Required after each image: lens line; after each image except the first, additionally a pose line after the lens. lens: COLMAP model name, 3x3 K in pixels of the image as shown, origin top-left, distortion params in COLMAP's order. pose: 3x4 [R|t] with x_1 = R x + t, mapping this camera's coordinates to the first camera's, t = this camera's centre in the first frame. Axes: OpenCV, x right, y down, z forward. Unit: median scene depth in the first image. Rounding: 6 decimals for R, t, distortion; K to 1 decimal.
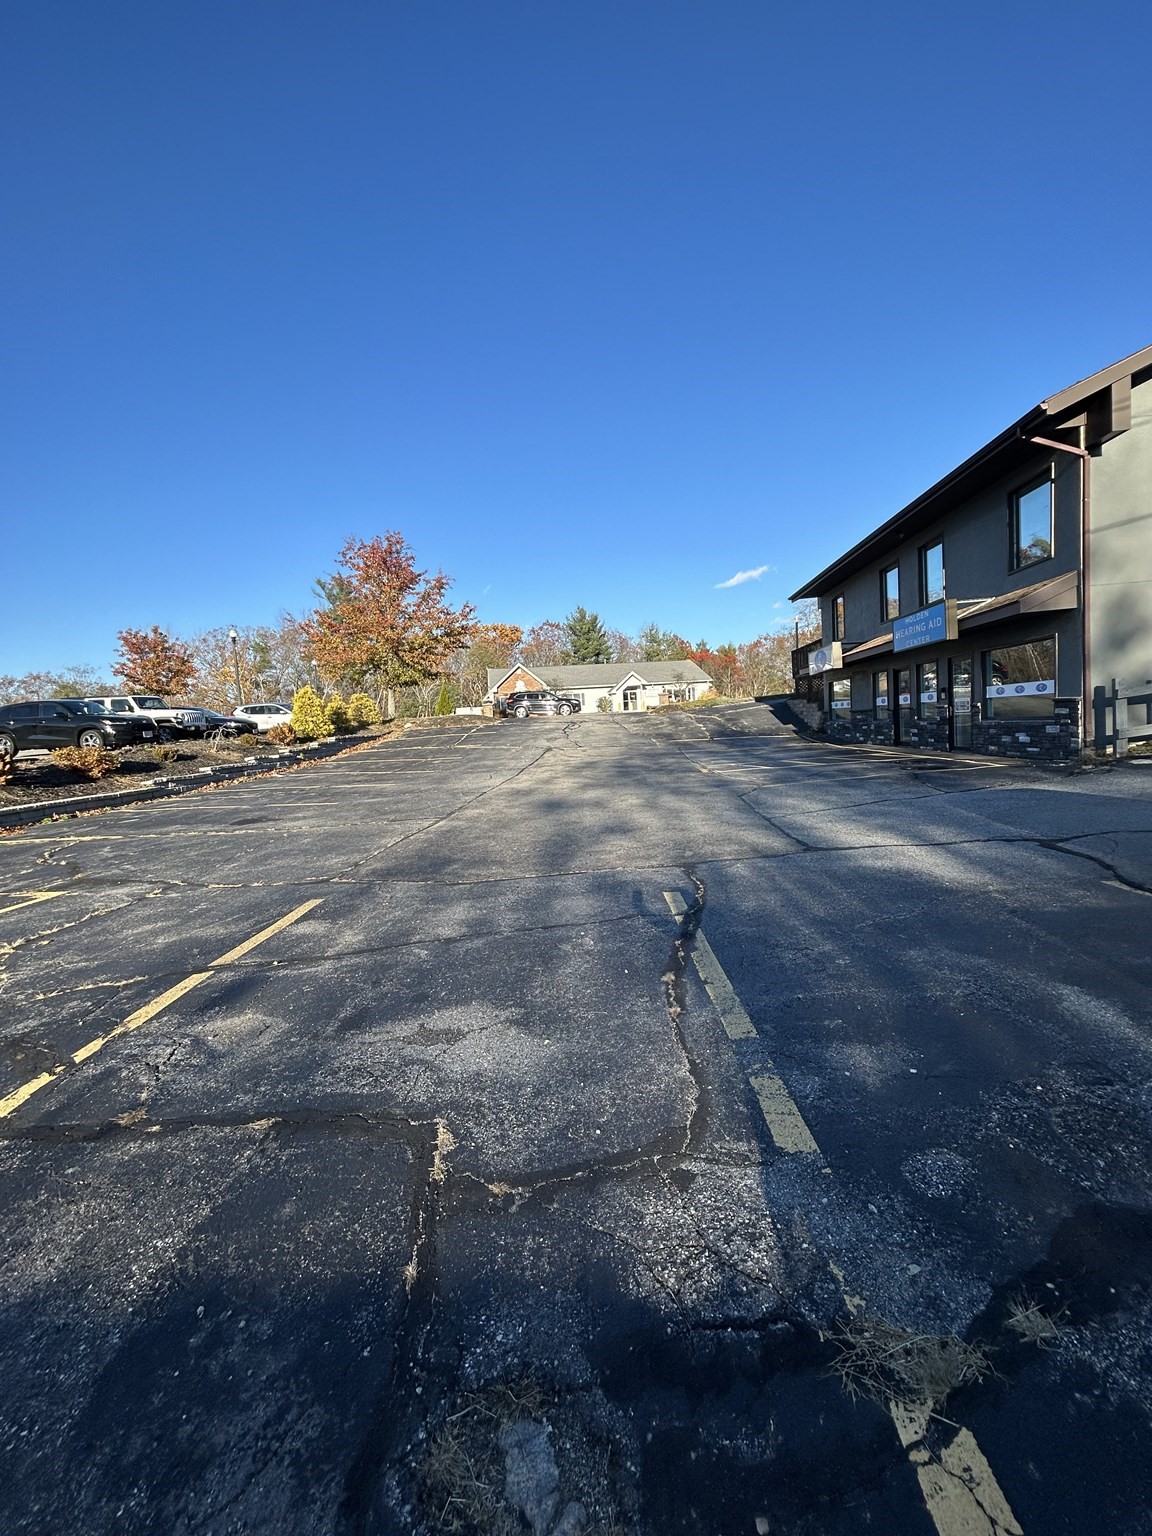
lens RADIAL K [[618.7, 0, 576.2], [0, 618.7, 767.5], [0, 0, 1]] dist [0.000408, -0.000131]
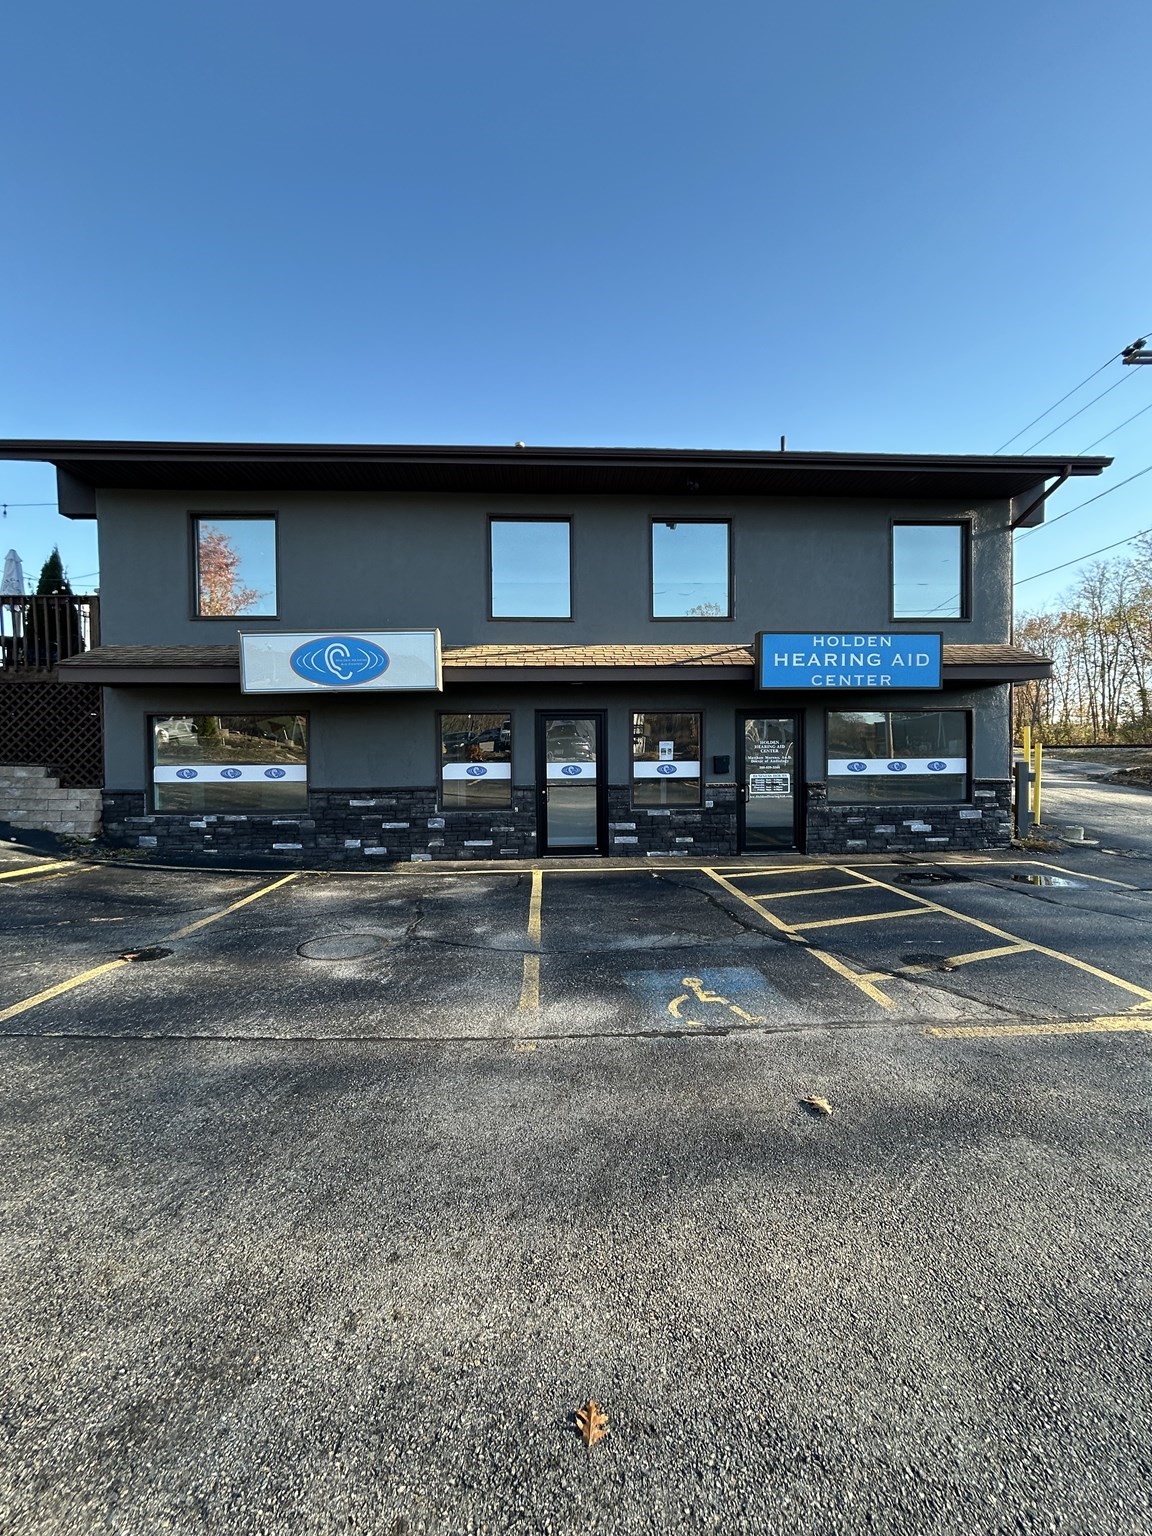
lens RADIAL K [[618.7, 0, 573.0], [0, 618.7, 767.3], [0, 0, 1]] dist [0.000408, -0.000131]
pose [[-0.135795, 0.035847, 0.990088, -0.013755], [0.083677, 0.996189, -0.024592, -0.093219], [-0.987197, 0.079509, -0.138277, 1.012455]]
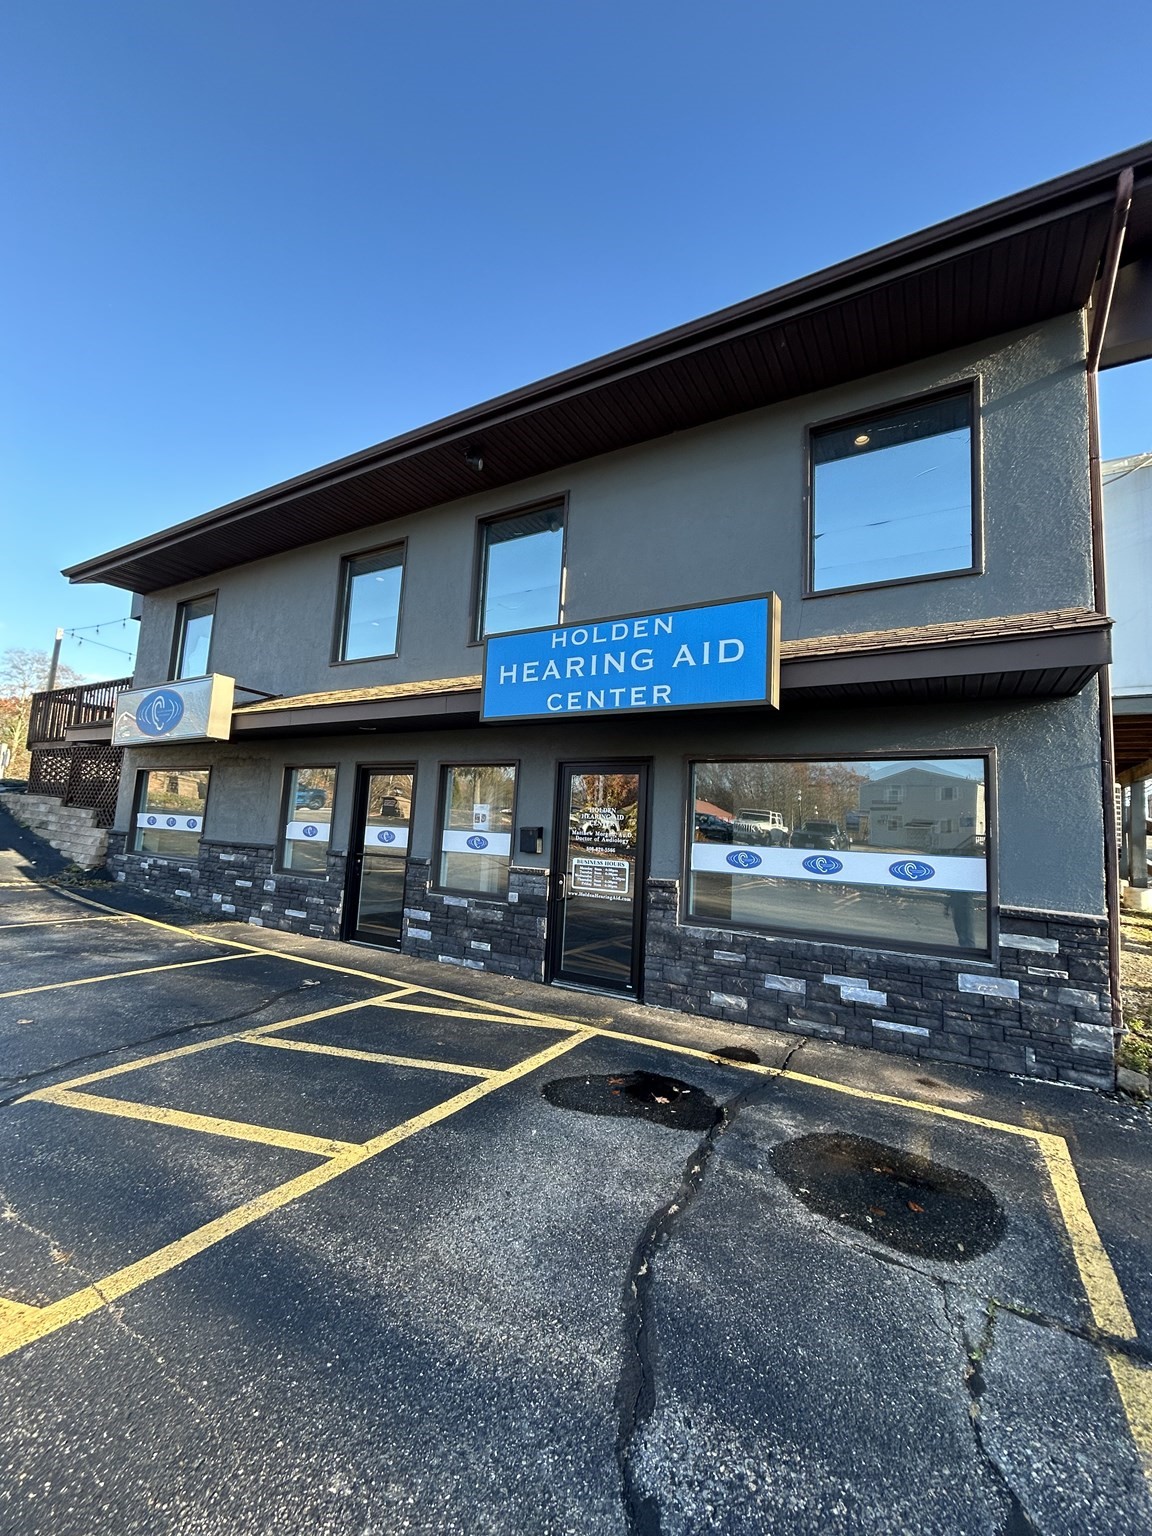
lens RADIAL K [[618.7, 0, 579.2], [0, 618.7, 768.8], [0, 0, 1]] dist [0.000408, -0.000131]
pose [[0.428843, 0.174808, 0.886305, 0.175745], [-0.015376, 0.982370, -0.186315, -0.072626], [-0.903248, 0.066272, 0.423970, 0.641303]]
